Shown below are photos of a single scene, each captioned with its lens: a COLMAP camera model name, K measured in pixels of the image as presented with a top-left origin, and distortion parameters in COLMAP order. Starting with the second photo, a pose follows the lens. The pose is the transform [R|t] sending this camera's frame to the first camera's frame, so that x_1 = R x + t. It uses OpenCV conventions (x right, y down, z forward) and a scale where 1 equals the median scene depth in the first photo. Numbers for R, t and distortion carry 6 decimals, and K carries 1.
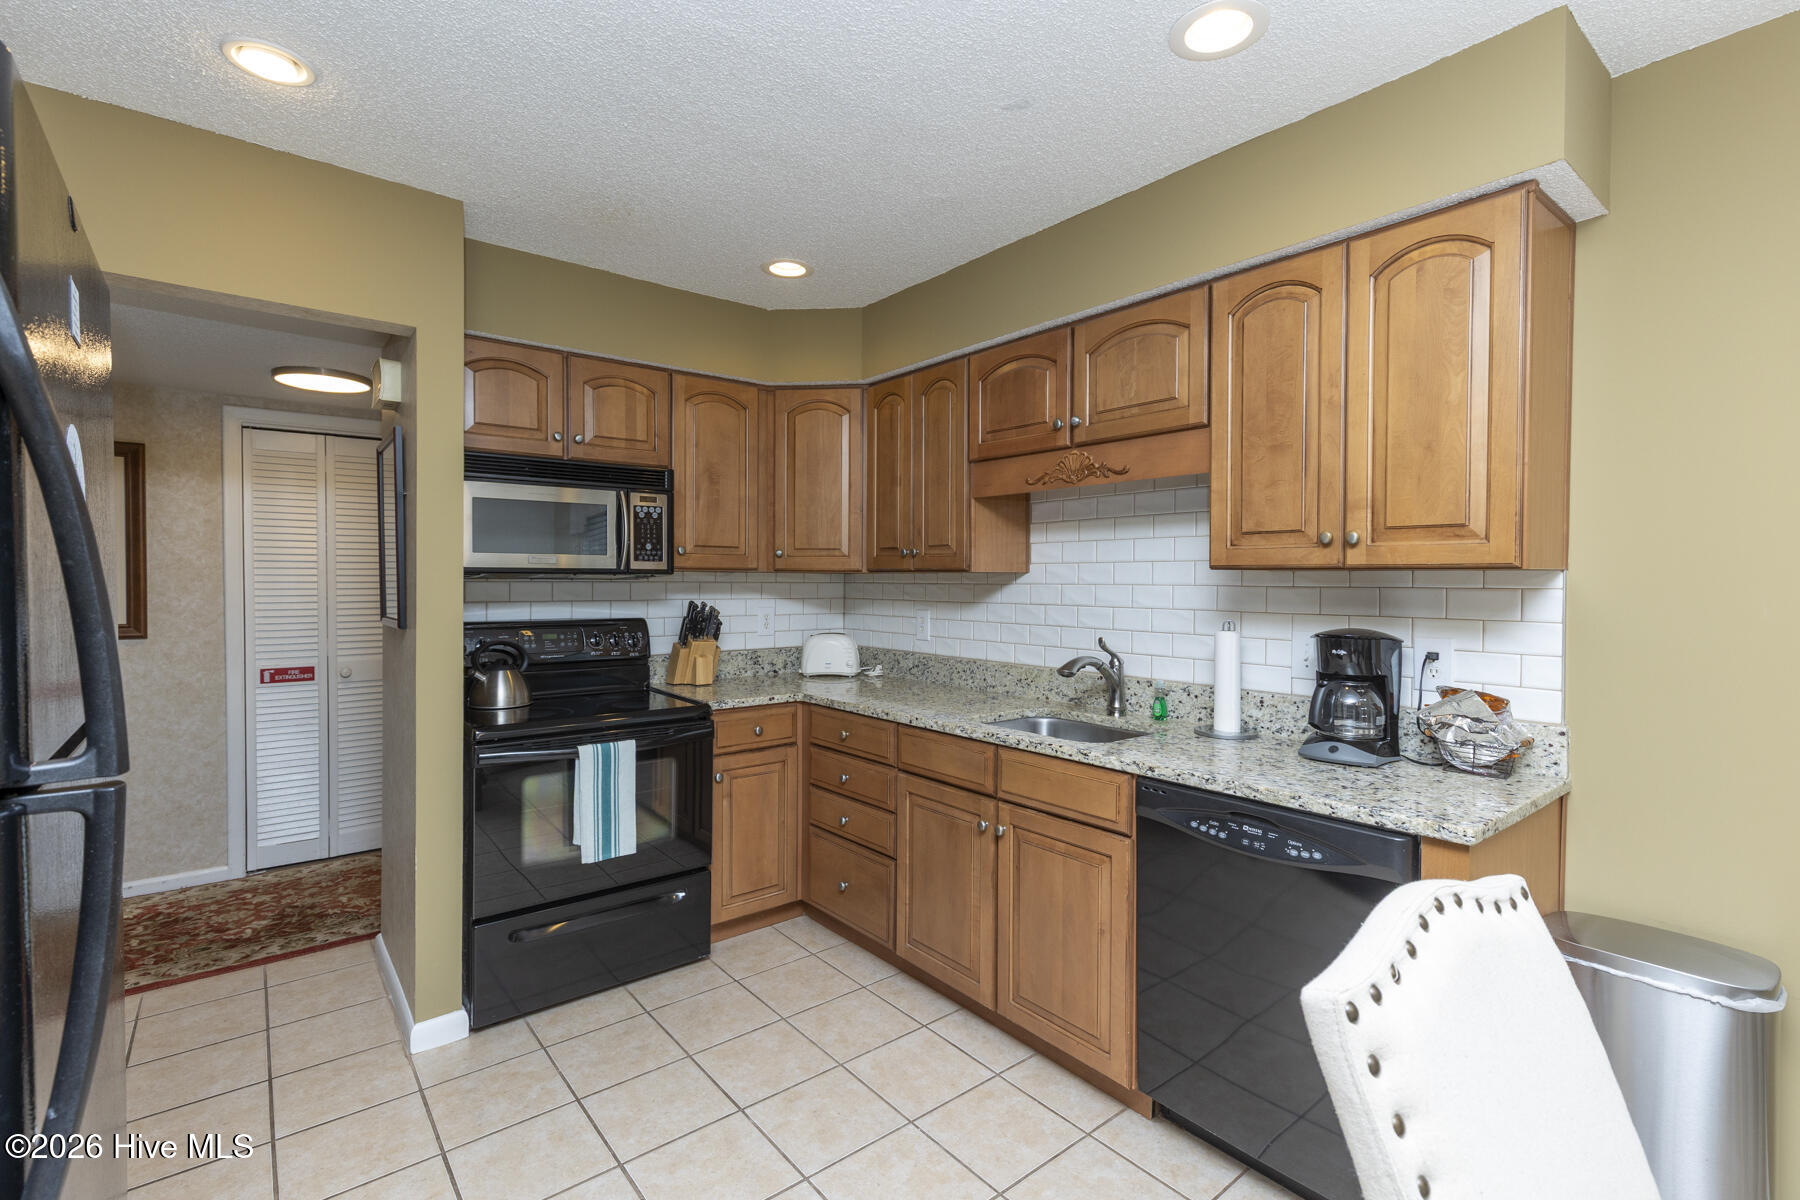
lens RADIAL K [[807.7, 0, 900.0], [0, 807.7, 600.0], [0, 0, 1]] dist [0.001707, 0.000222]
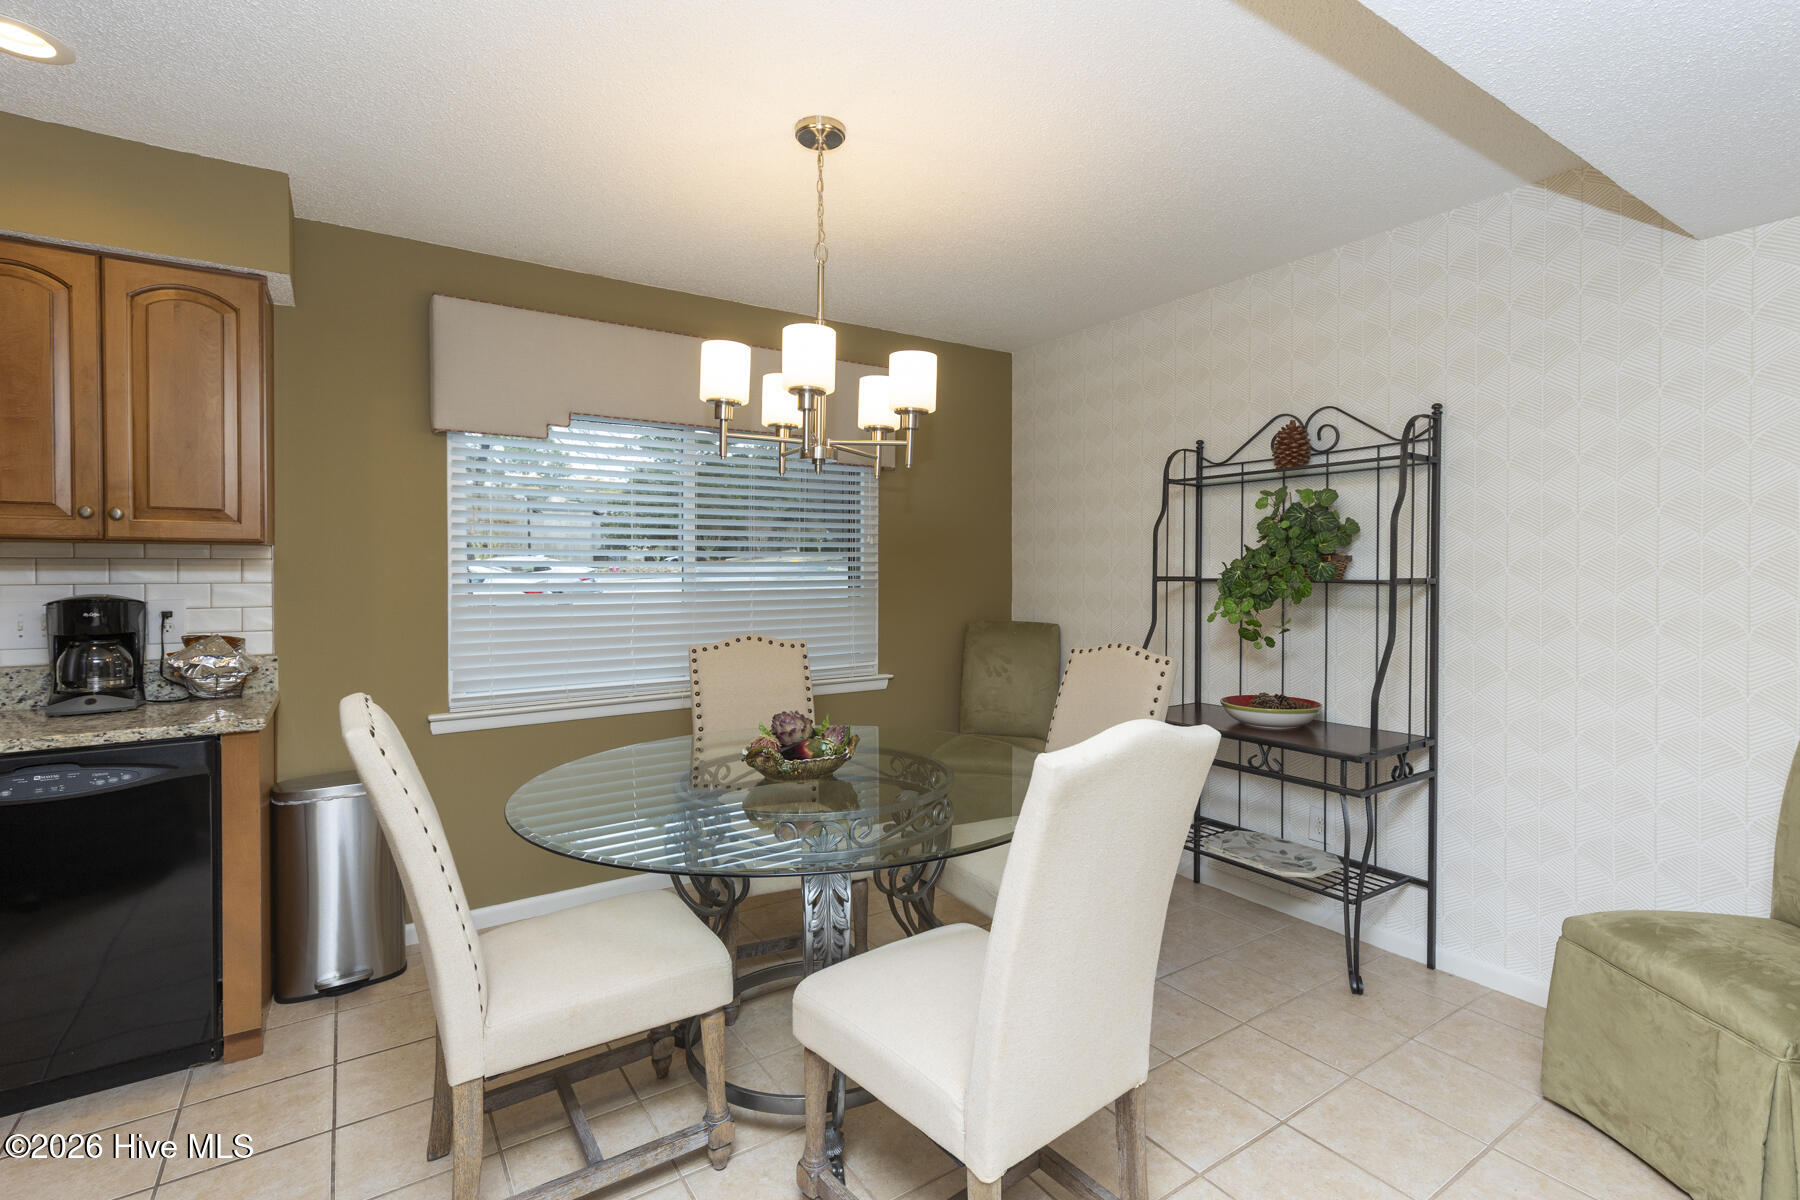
lens RADIAL K [[831.2, 0, 901.6], [0, 831.2, 572.0], [0, 0, 1]] dist [0.007593, -0.000068]
pose [[0.081402, -0.003716, 0.996674, -0.551004], [0.024528, 0.999698, 0.001724, 0.033054], [-0.996380, 0.024306, 0.081468, -0.224808]]
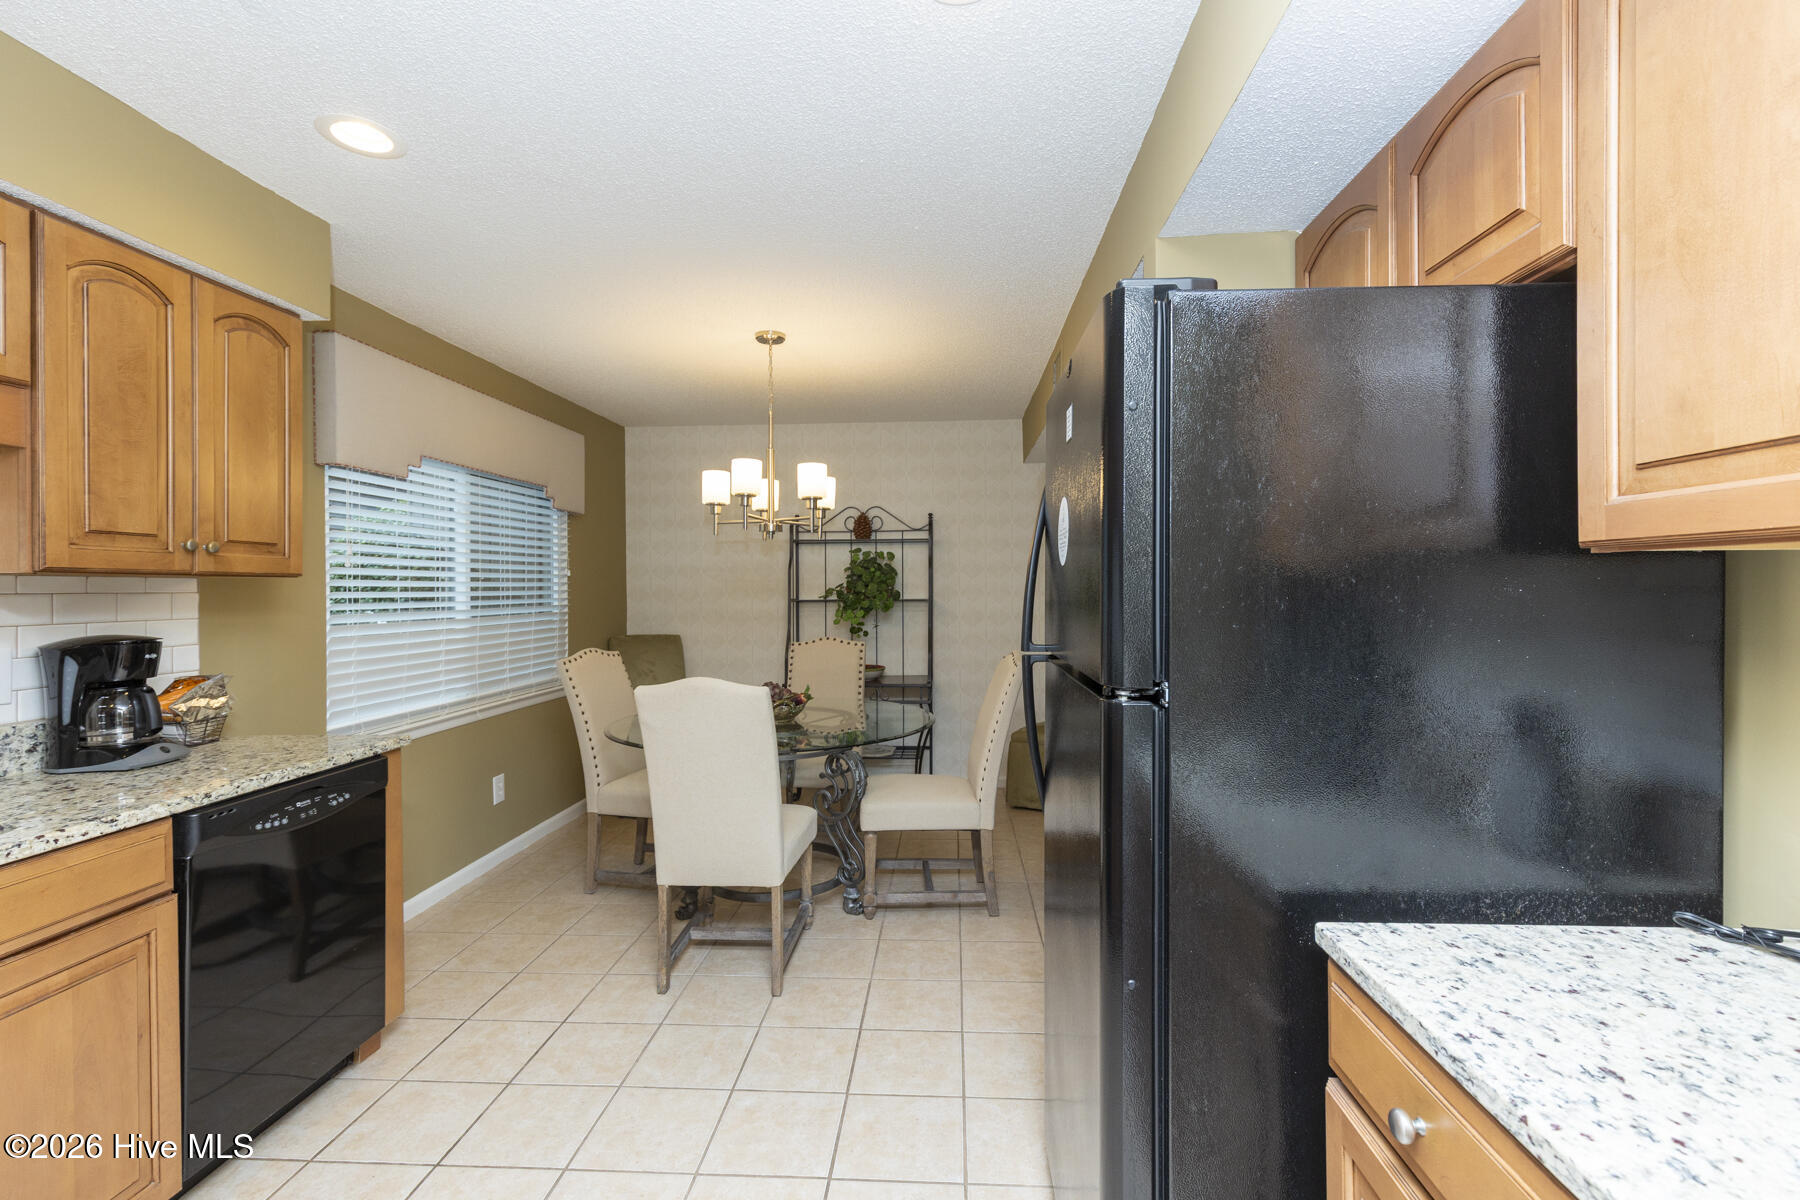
lens RADIAL K [[813.7, 0, 900.0], [0, 813.7, 600.0], [0, 0, 1]] dist [0.012039, 0.000319]
pose [[-0.740016, -0.006898, 0.672554, -0.906531], [0.020826, 0.999233, 0.033164, -0.022572], [-0.672267, 0.038548, -0.739305, 1.196908]]
